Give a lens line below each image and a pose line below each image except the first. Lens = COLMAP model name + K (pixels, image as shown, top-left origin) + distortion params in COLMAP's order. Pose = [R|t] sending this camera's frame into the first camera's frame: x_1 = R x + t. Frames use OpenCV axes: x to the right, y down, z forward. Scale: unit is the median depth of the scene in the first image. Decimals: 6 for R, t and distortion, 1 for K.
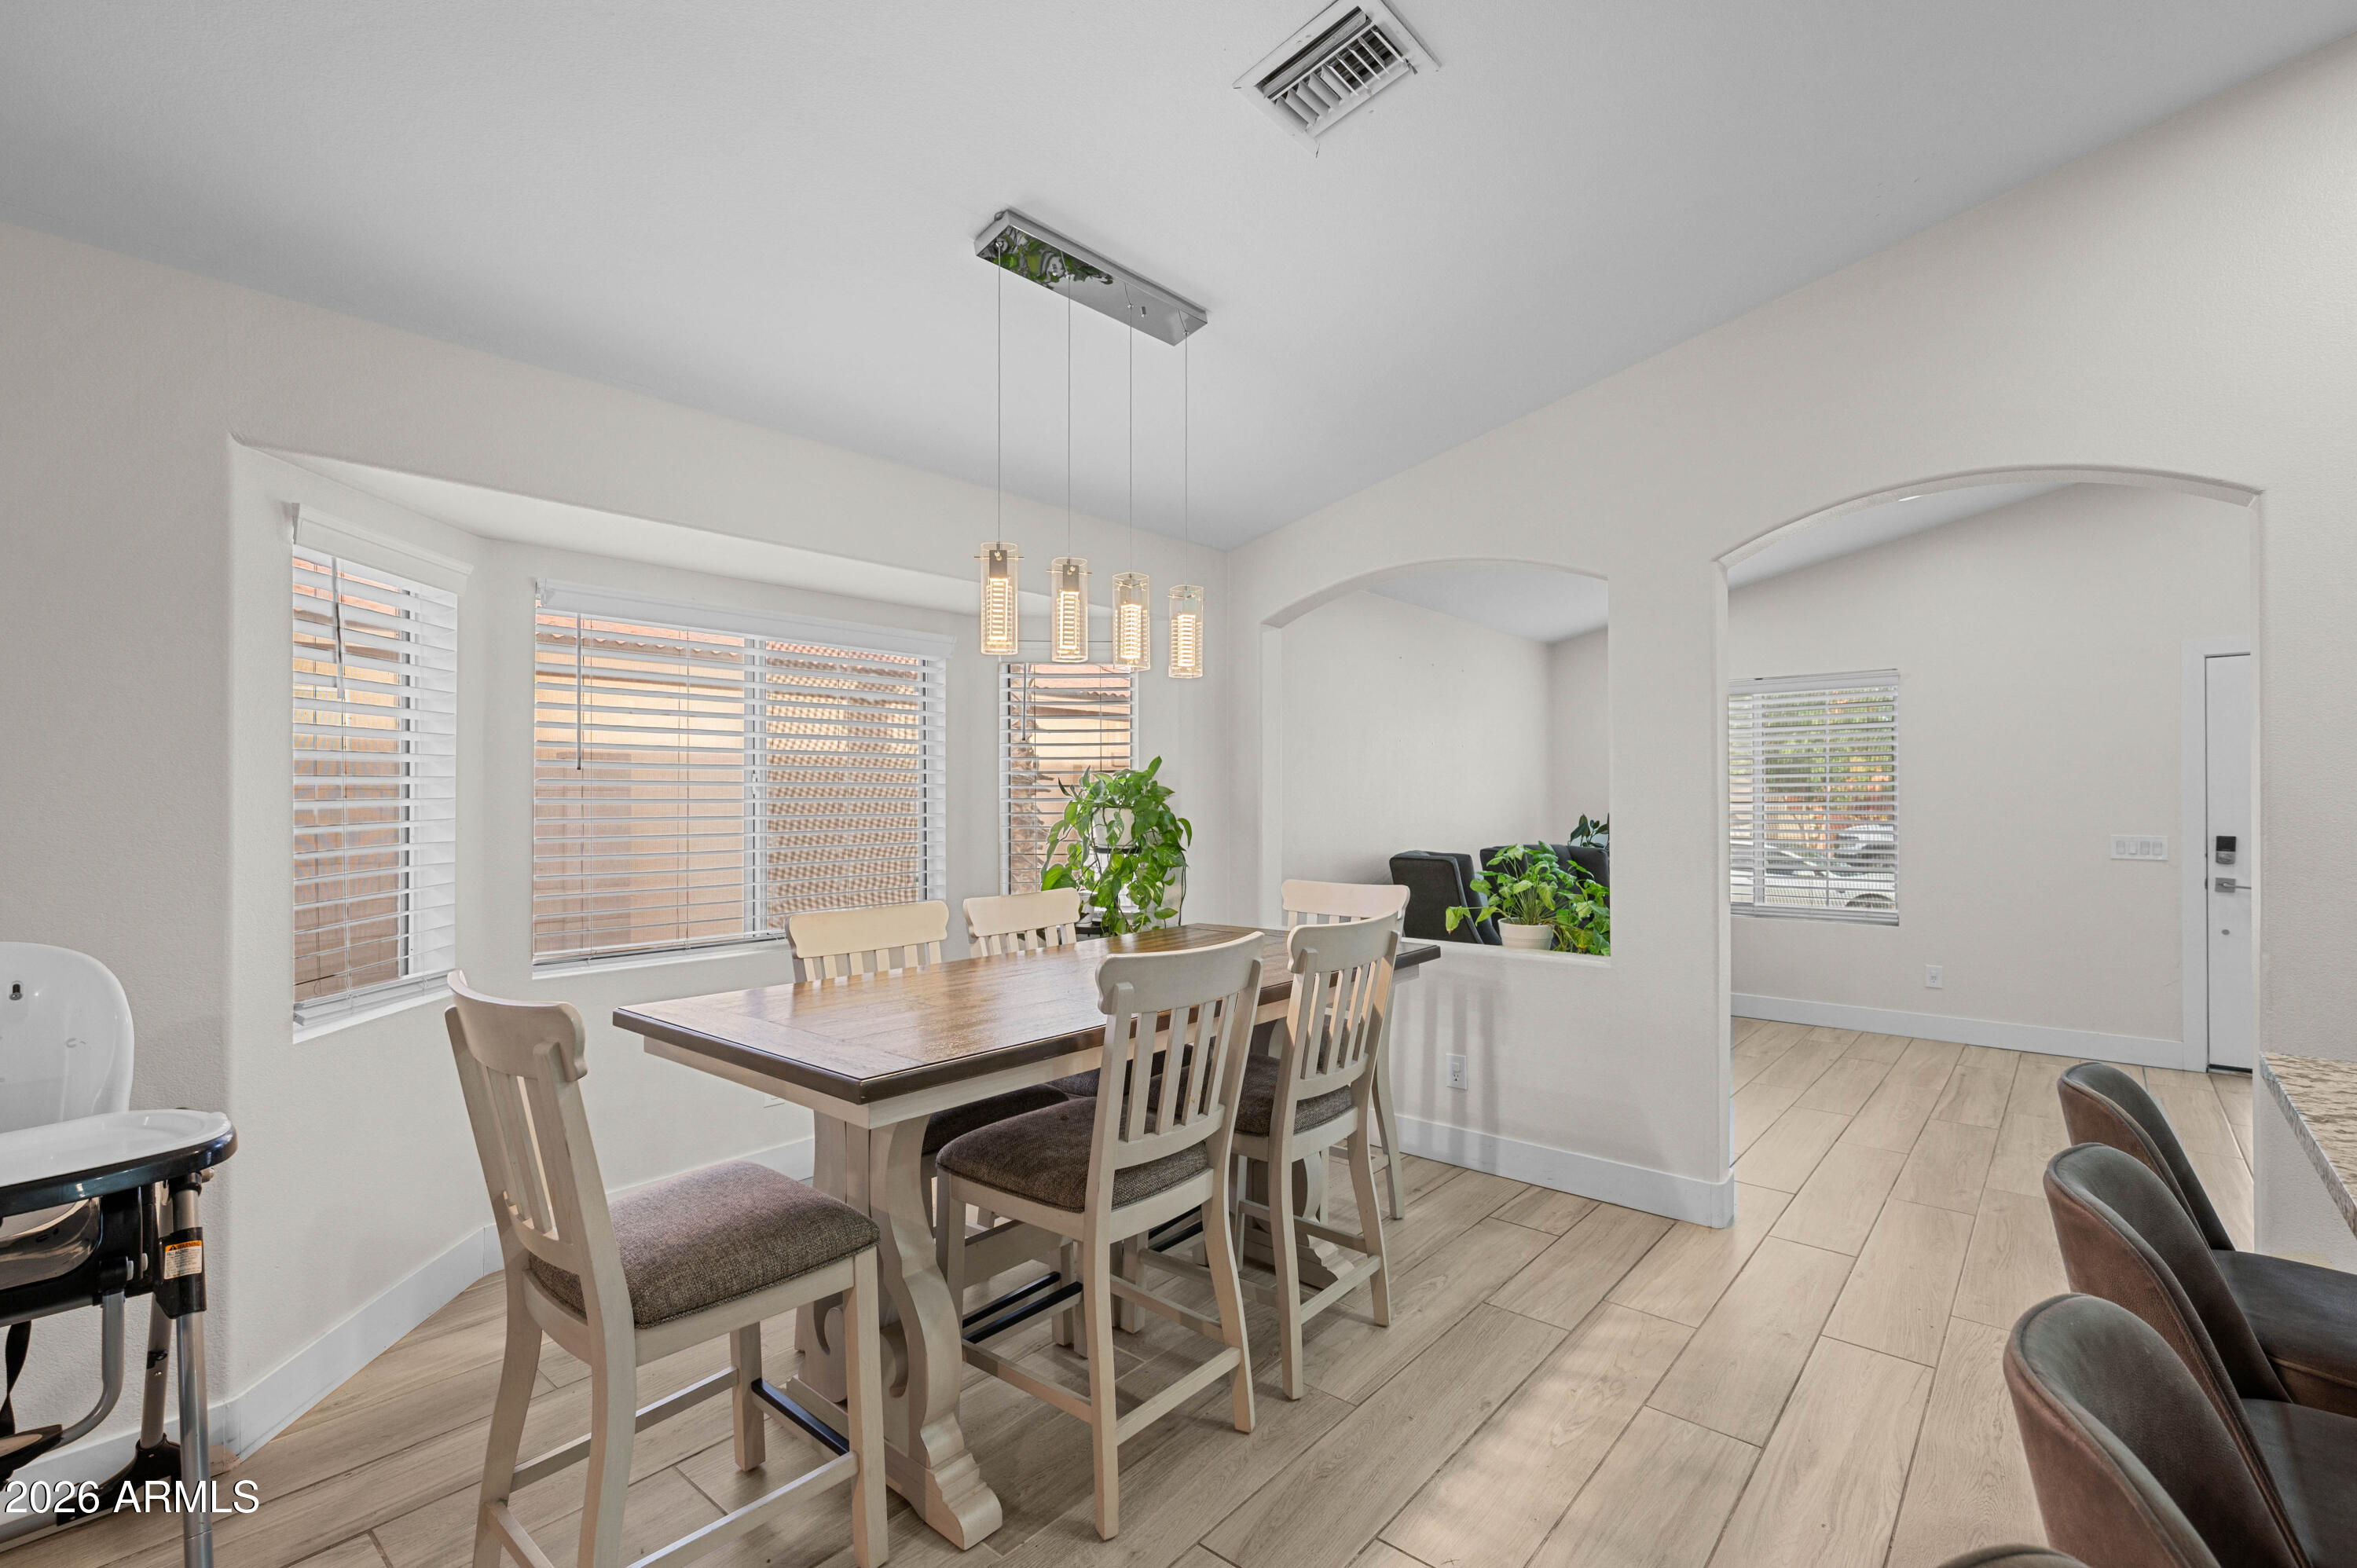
lens RADIAL K [[1037.9, 0, 1160.2], [0, 1037.9, 788.8], [0, 0, 1]] dist [-0.001802, -0.000769]
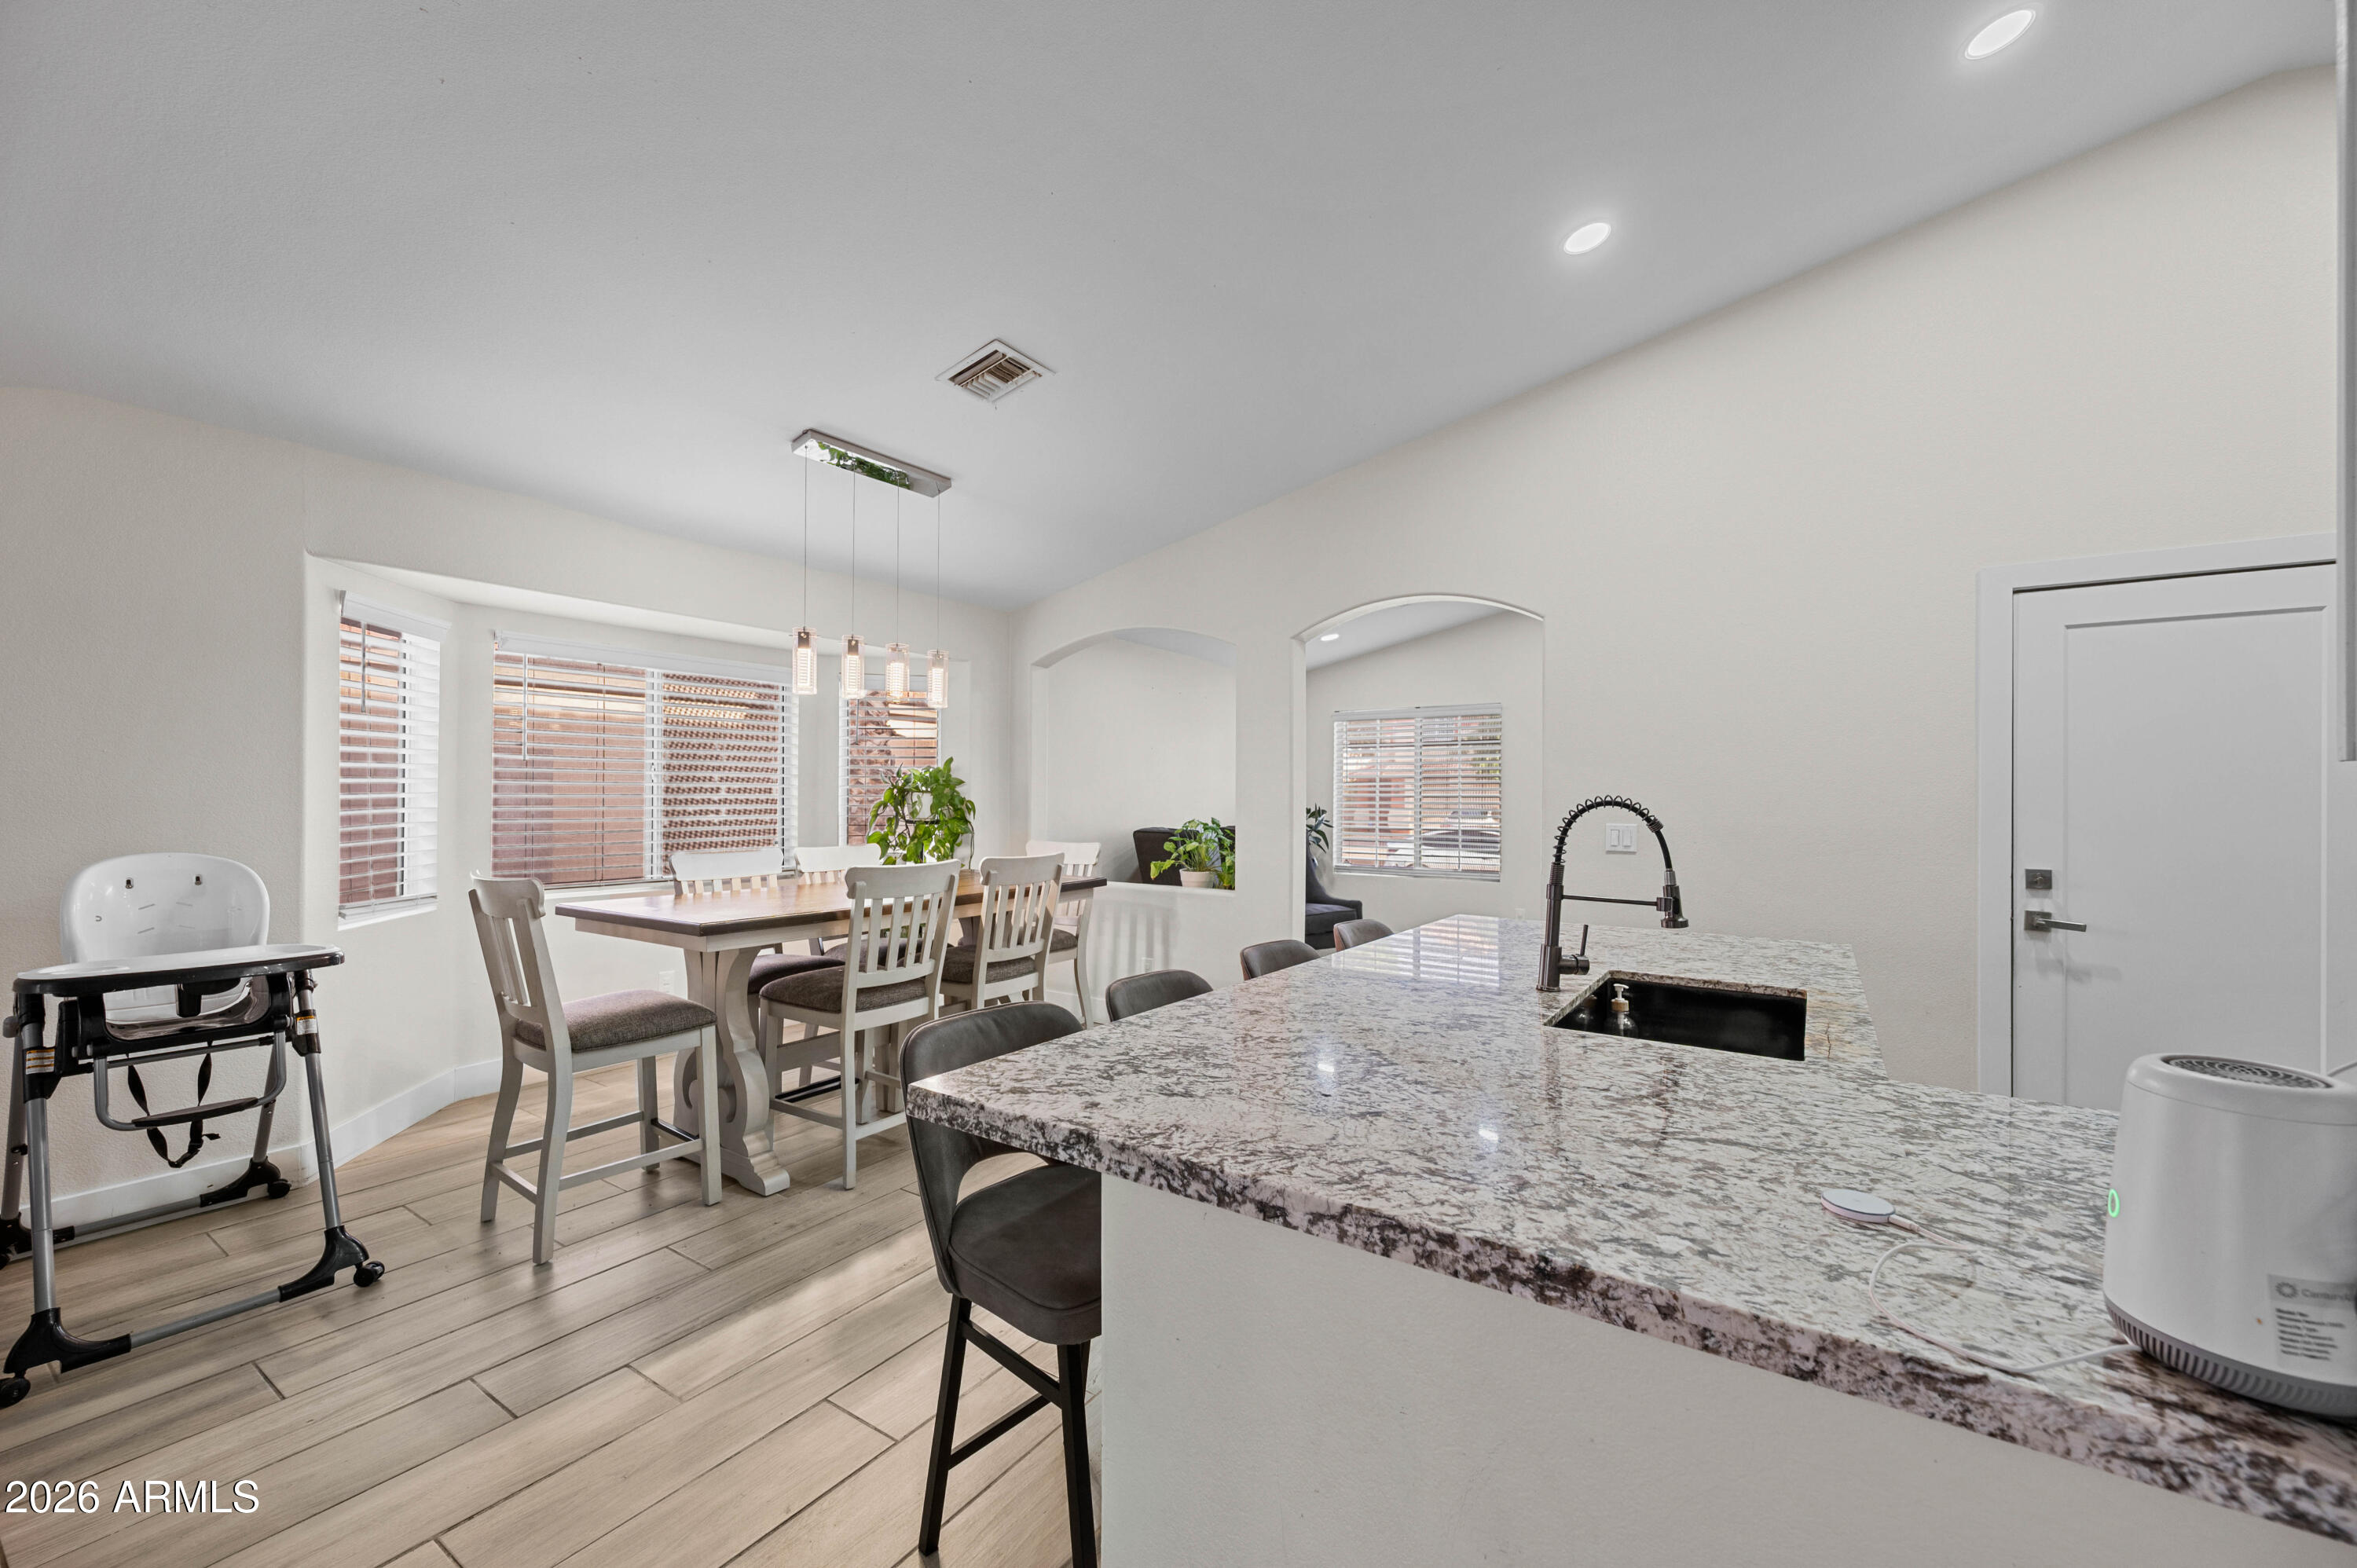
lens RADIAL K [[928.0, 0, 1169.1], [0, 928.0, 789.8], [0, 0, 1]] dist [-0.002266, -0.000081]
pose [[0.992655, 0.008661, 0.120668, 0.245559], [-0.008939, 0.999958, 0.001767, 0.016081], [-0.120647, -0.002833, 0.992691, -0.543888]]
